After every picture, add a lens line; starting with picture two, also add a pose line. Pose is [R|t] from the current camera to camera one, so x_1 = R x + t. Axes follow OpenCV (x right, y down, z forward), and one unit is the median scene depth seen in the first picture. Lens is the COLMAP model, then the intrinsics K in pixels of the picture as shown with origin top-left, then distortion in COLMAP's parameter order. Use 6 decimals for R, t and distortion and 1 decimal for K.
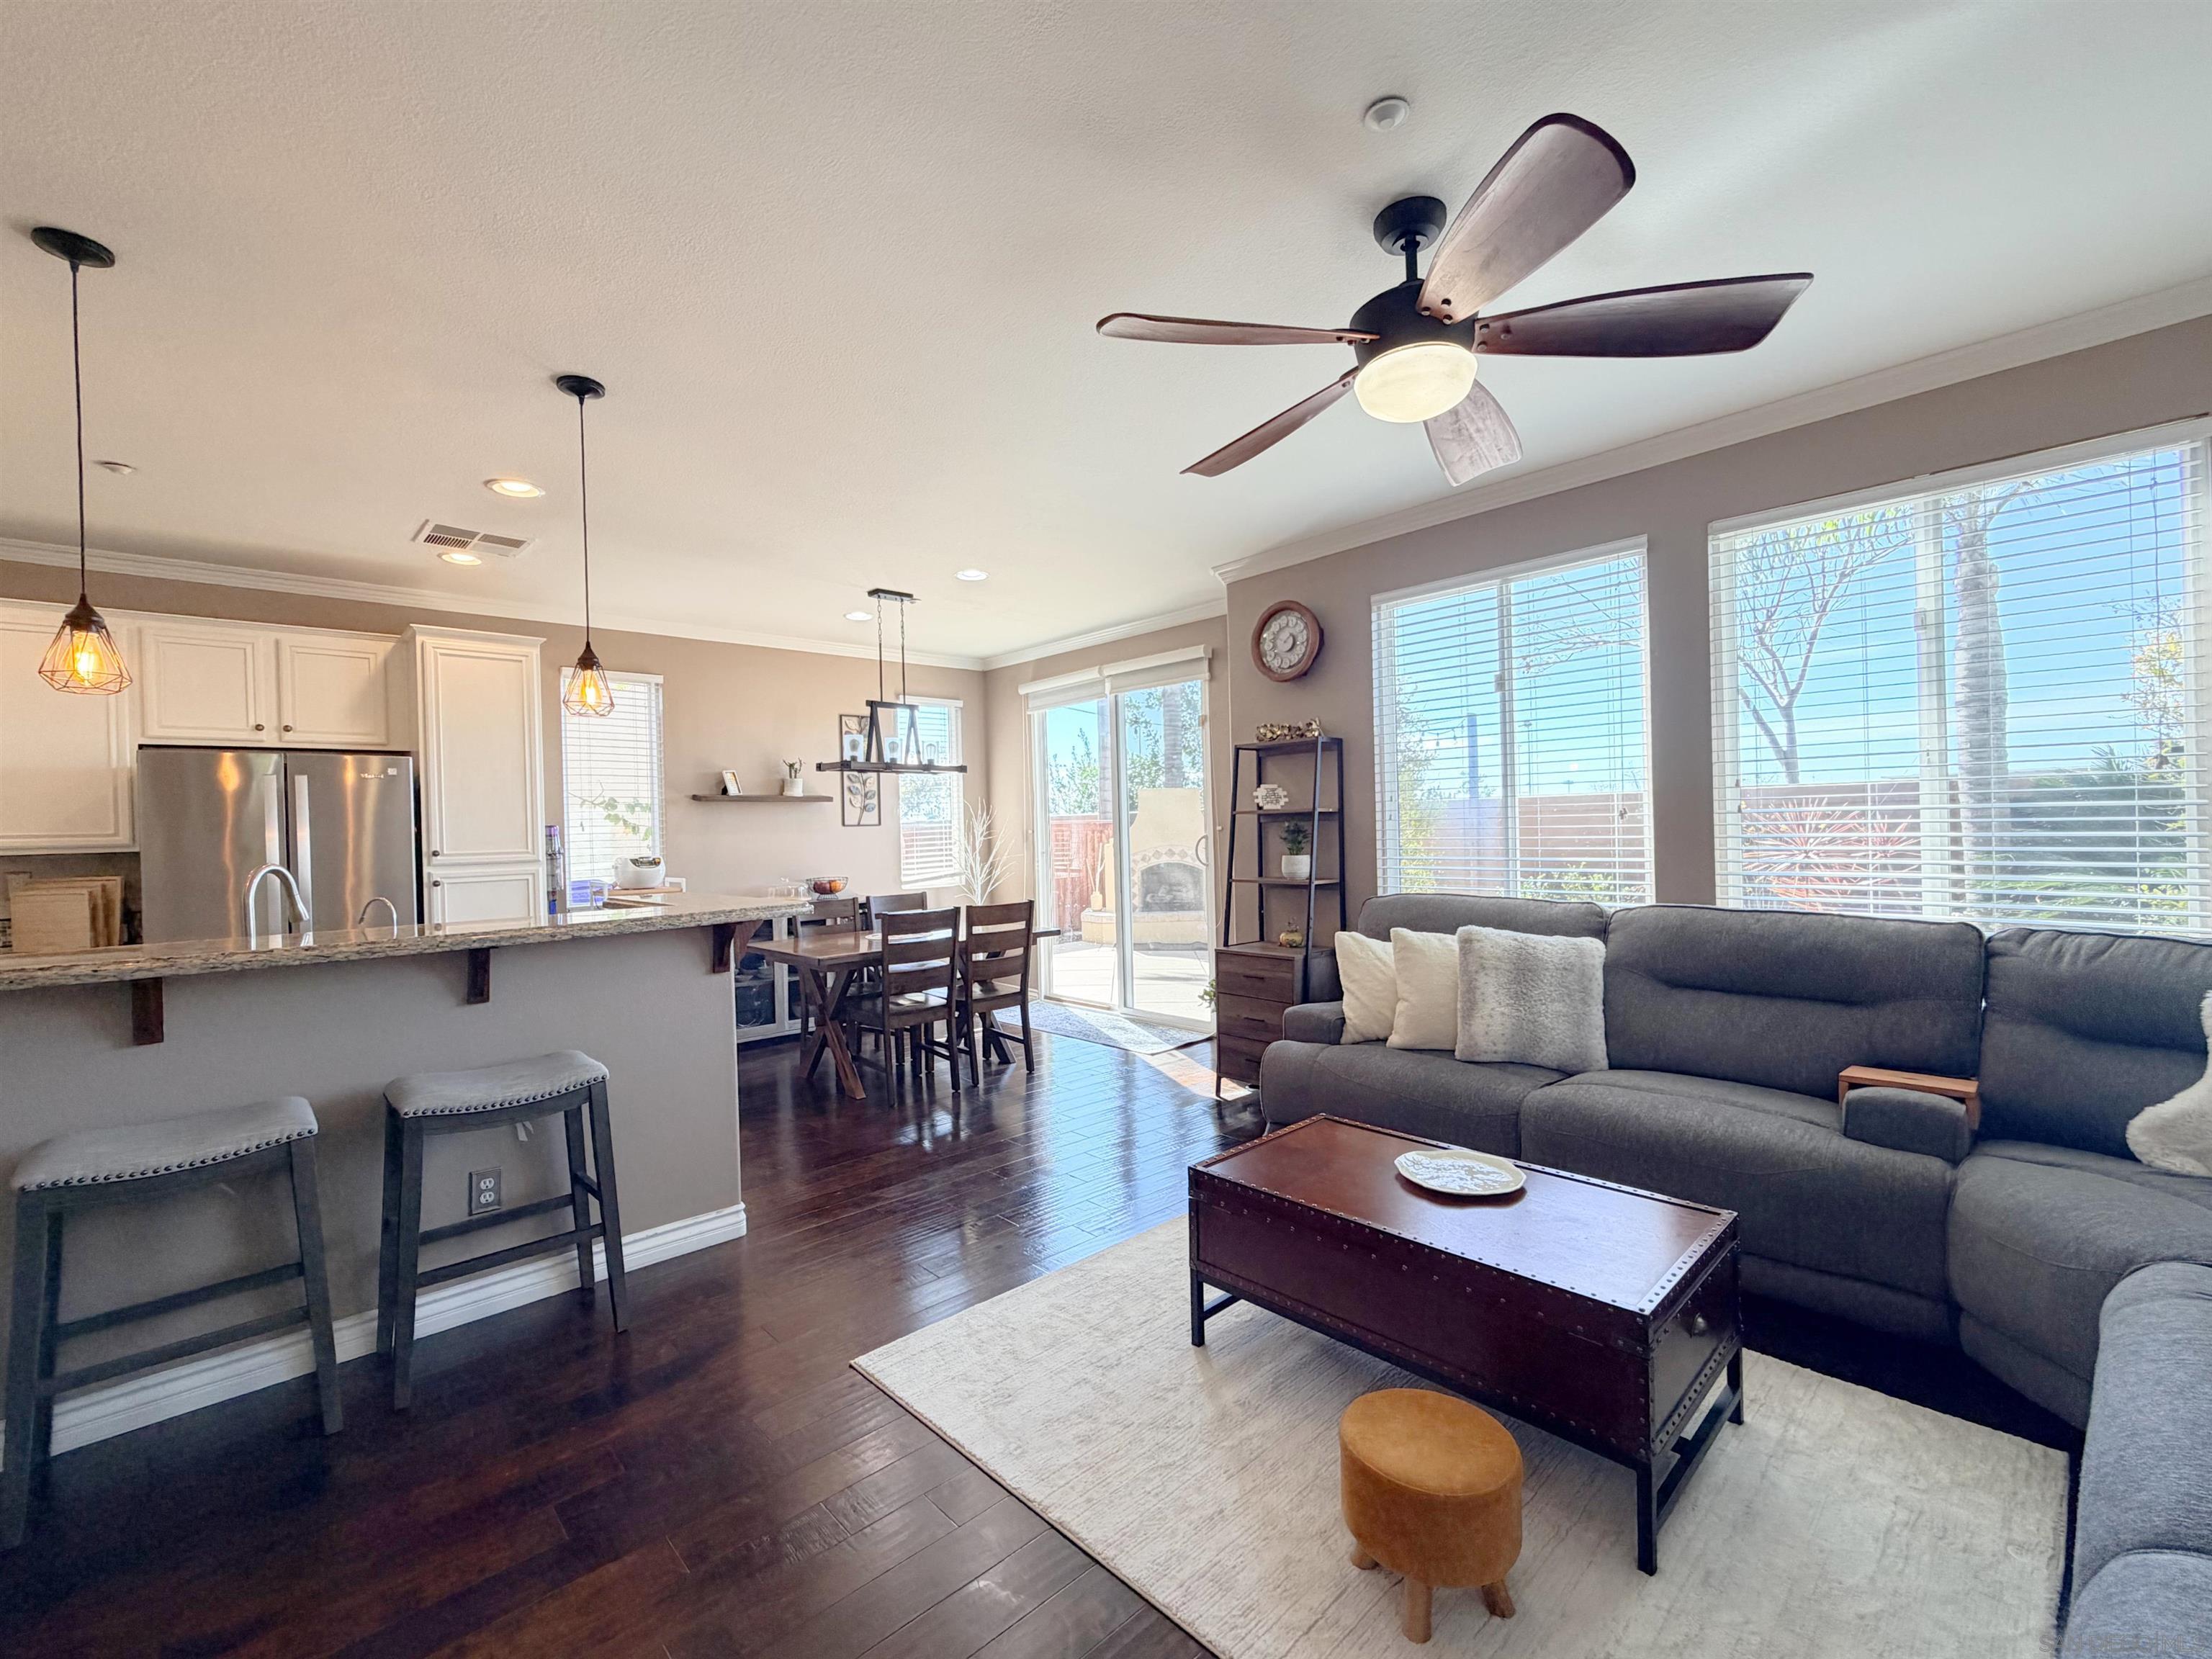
lens RADIAL K [[940.7, 0, 1100.3], [0, 940.7, 831.3], [0, 0, 1]] dist [-0.002642, 0.000254]
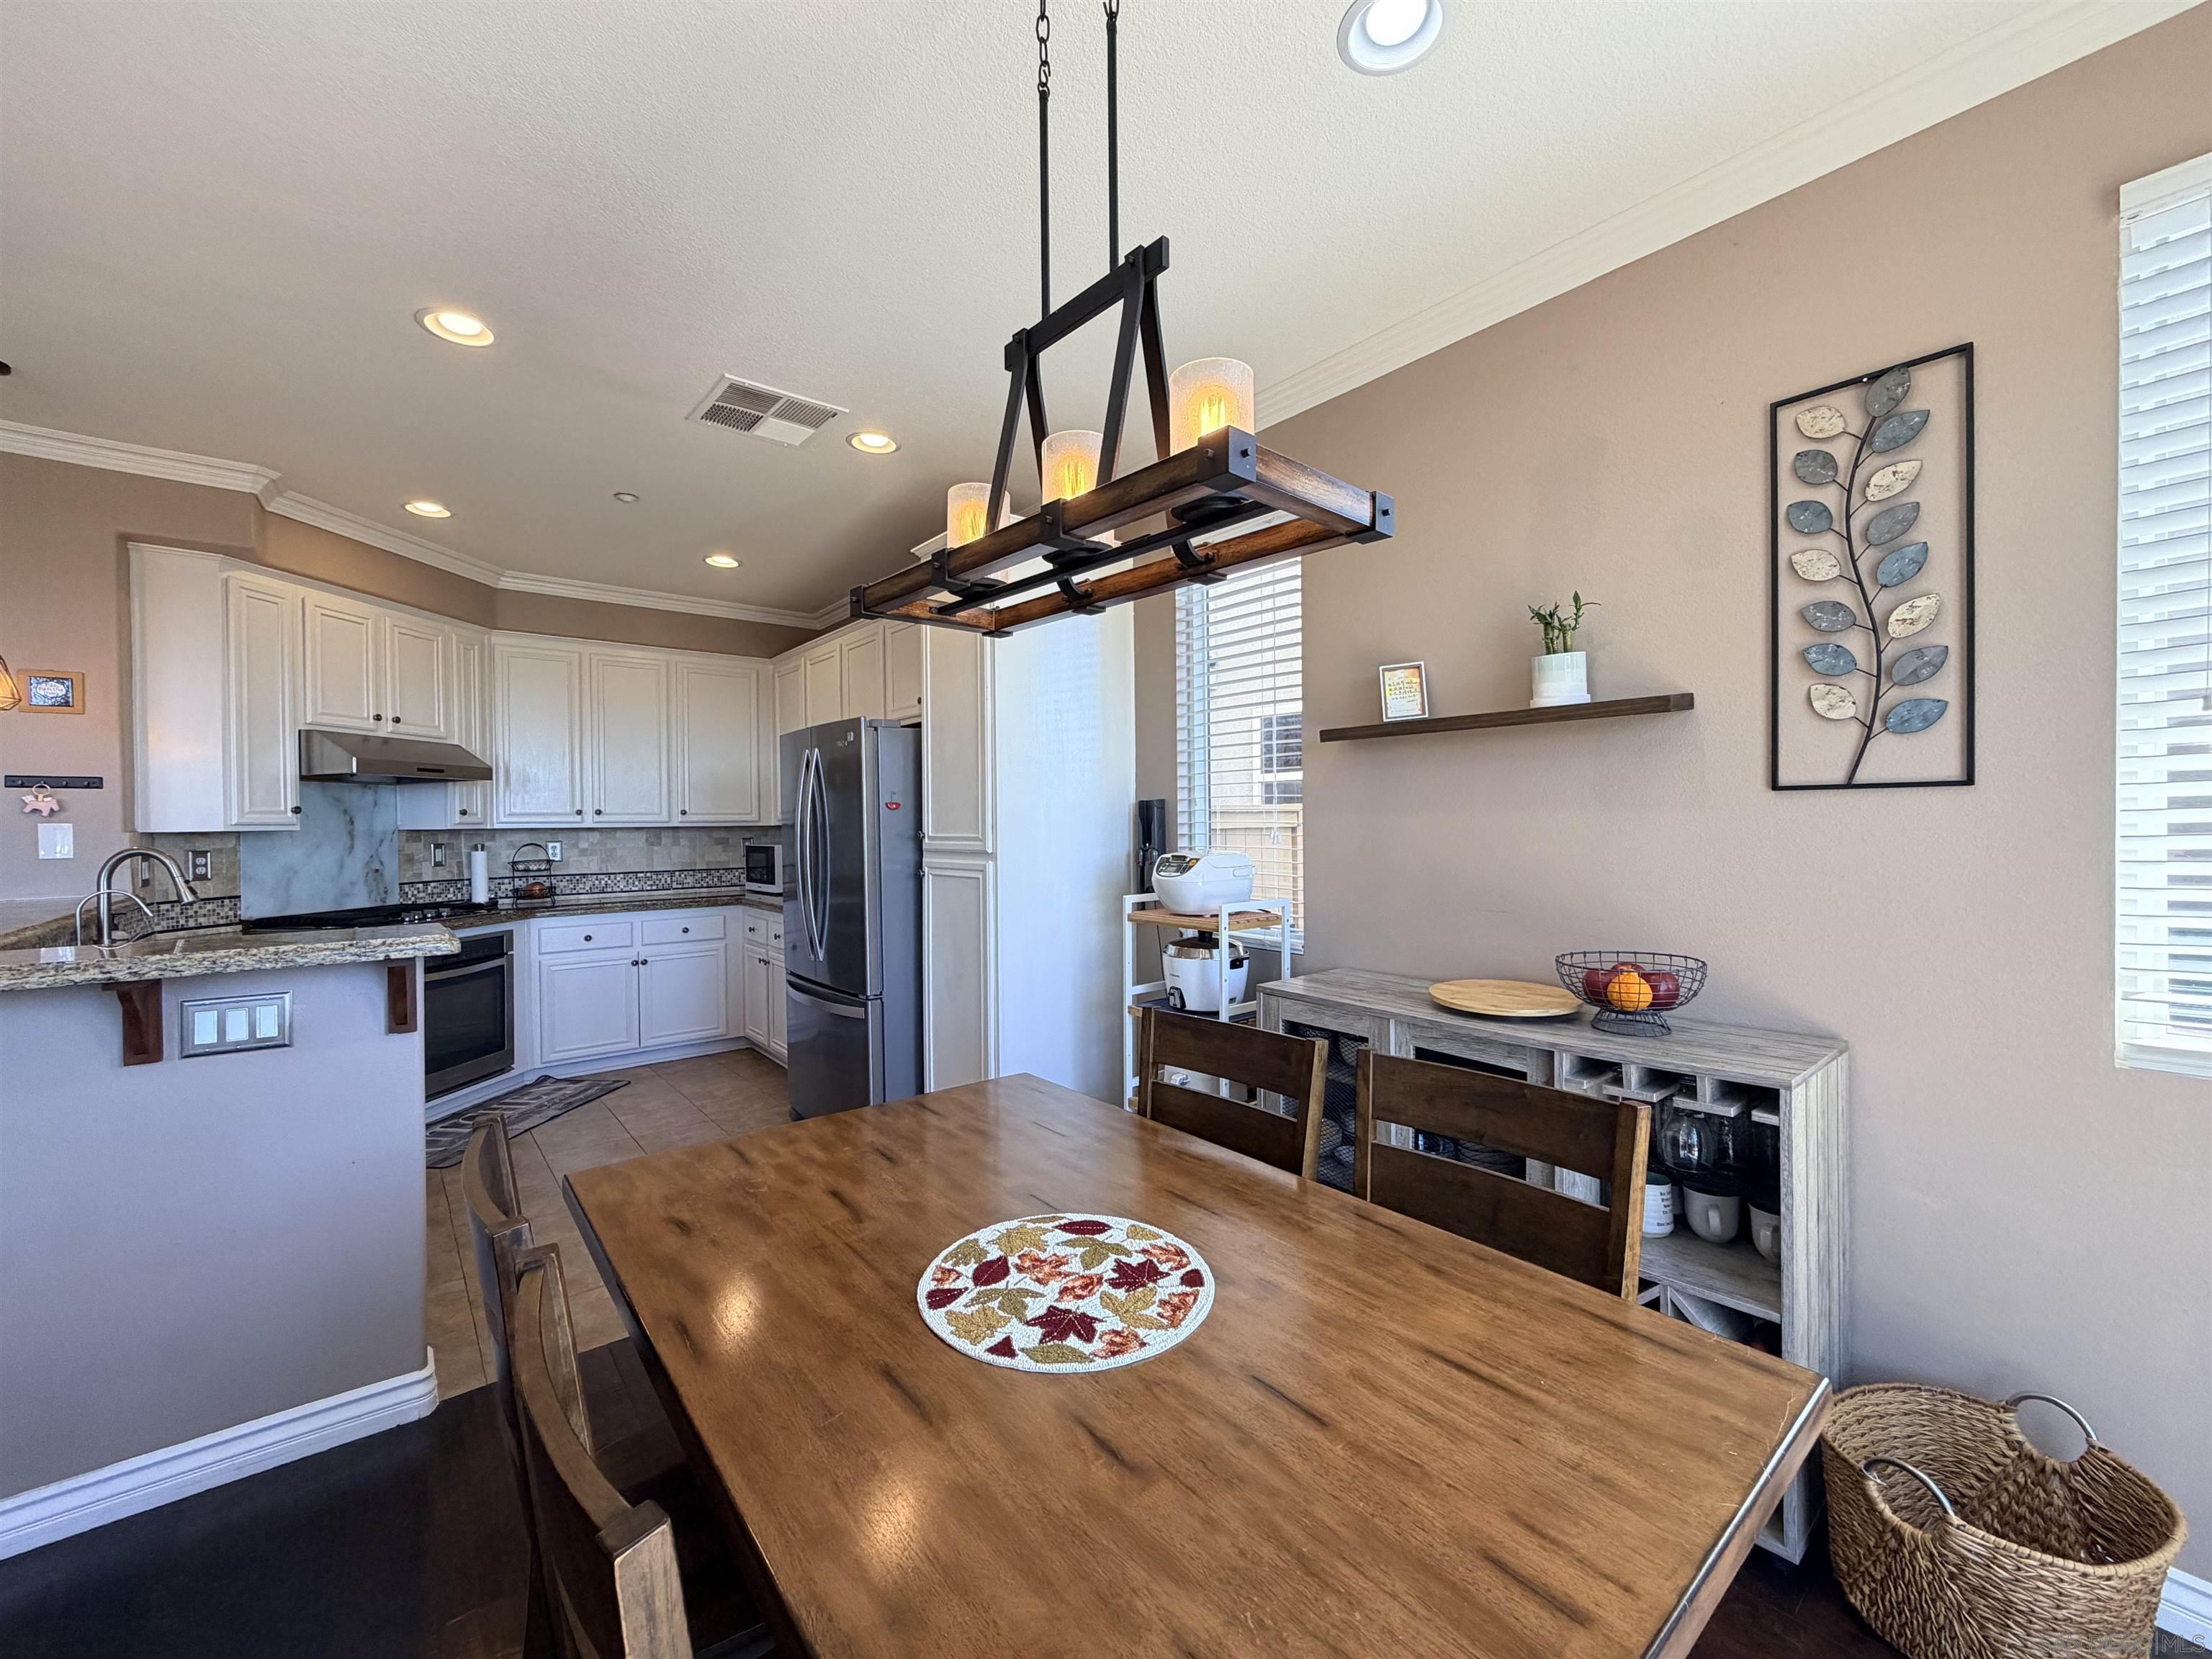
lens RADIAL K [[878.0, 0, 1098.6], [0, 878.0, 827.4], [0, 0, 1]] dist [-0.002675, -0.000299]
pose [[-0.062542, 0.033346, -0.997485, 0.011409], [0.007744, 0.999428, 0.032925, -0.007335], [0.998012, -0.005665, -0.062765, 1.259481]]
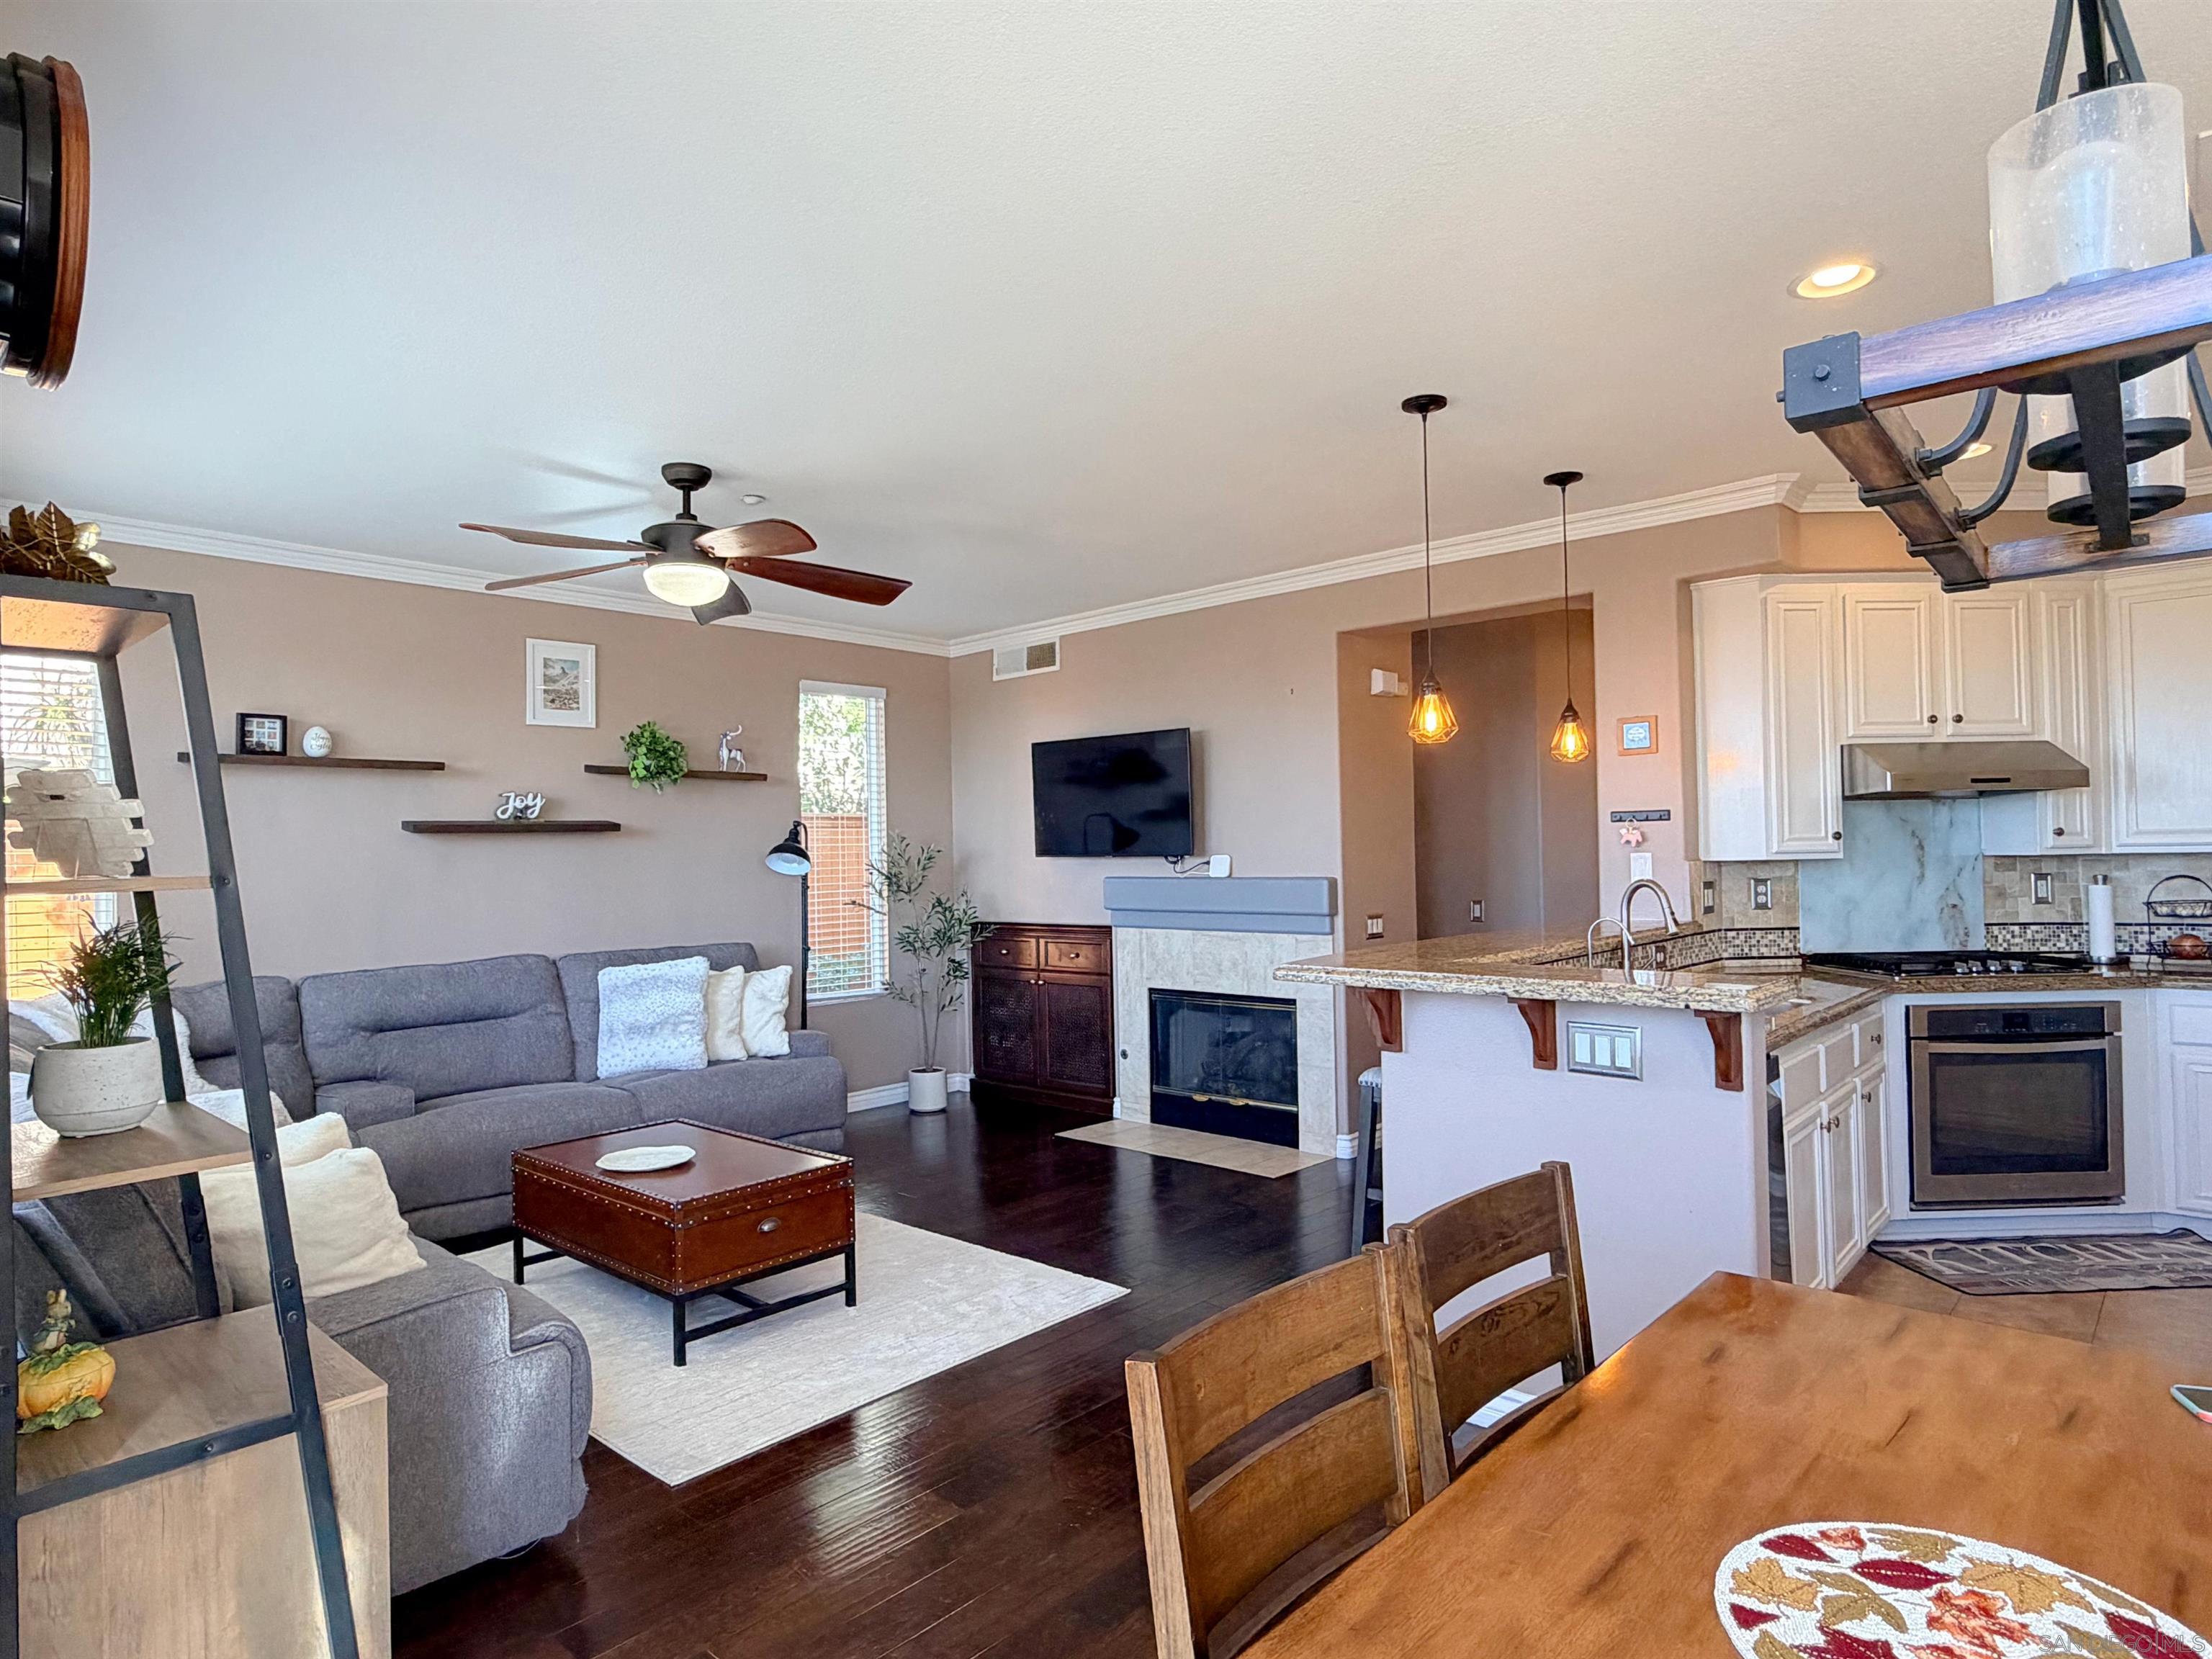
lens RADIAL K [[1236.5, 0, 1100.3], [0, 1236.5, 834.4], [0, 0, 1]] dist [0.000241, 0.000141]
pose [[-0.996078, 0.043094, -0.077273, -0.067534], [0.043983, 0.998984, -0.009842, -0.020753], [0.076770, -0.013202, -0.996961, 1.446722]]
